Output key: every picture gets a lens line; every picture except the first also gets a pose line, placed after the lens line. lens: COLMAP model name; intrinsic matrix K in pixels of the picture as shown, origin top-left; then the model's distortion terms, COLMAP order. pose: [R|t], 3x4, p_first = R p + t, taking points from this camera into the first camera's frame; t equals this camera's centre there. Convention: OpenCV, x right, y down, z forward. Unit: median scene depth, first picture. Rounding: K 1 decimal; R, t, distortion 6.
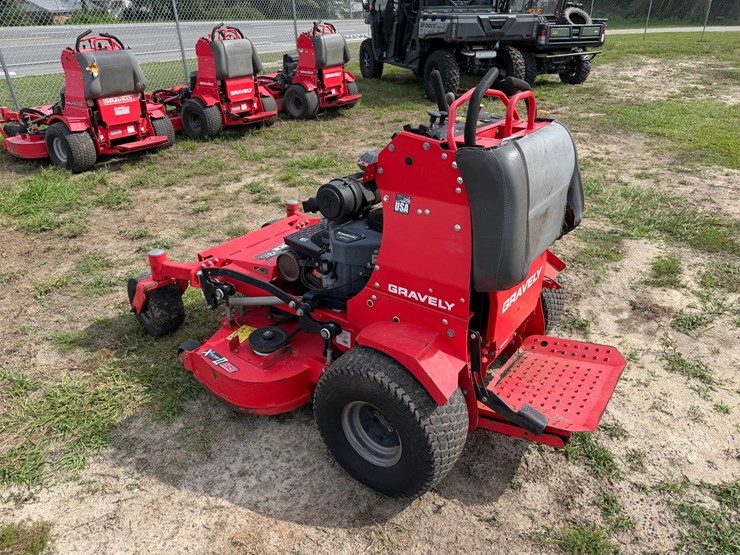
lens RADIAL K [[529.1, 0, 372.3], [0, 529.1, 277.8], [0, 0, 1]] dist [0.052734, -0.076446]
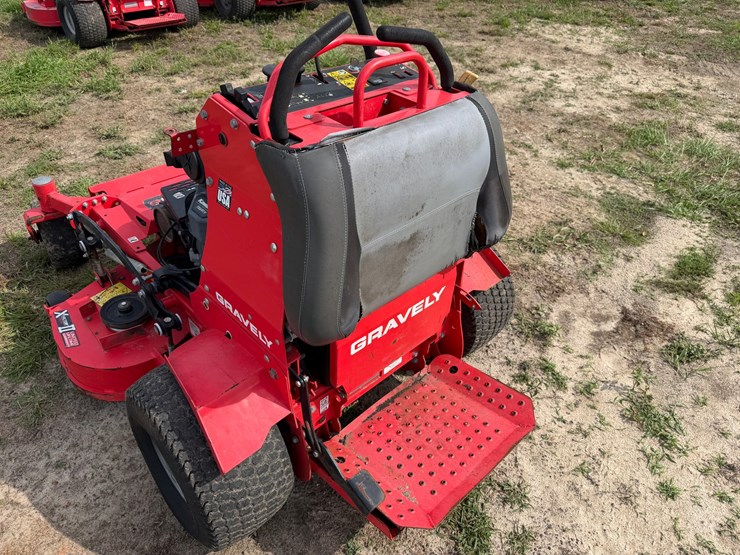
lens RADIAL K [[527.2, 0, 373.5], [0, 527.2, 275.3], [0, 0, 1]] dist [0.032528, -0.041955]
pose [[0.979665, 0.157781, -0.123940, 0.186006], [-0.130216, 0.969952, 0.205514, -0.106333], [0.152642, -0.185196, 0.970774, 0.160865]]
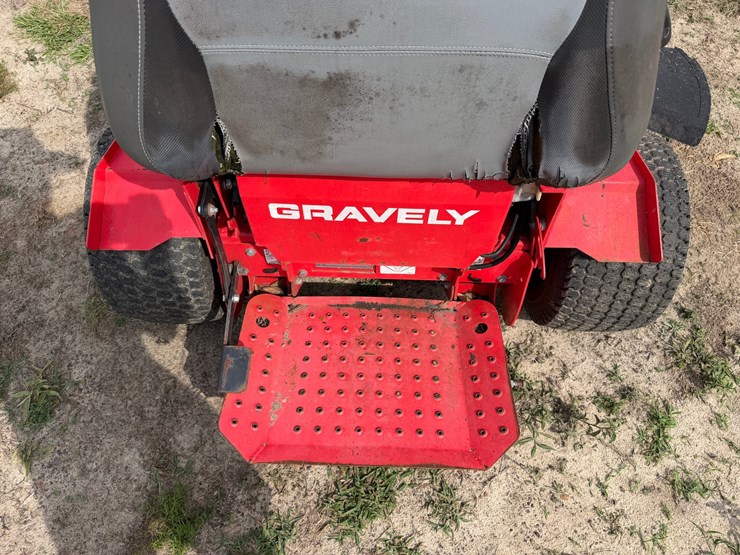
lens RADIAL K [[525.2, 0, 373.9], [0, 525.2, 284.1], [0, 0, 1]] dist [0.000526, -0.004031]
pose [[0.558396, 0.718143, -0.415288, 0.298759], [-0.384531, 0.667641, 0.637488, -0.135093], [0.735071, -0.196279, 0.648957, 0.386793]]
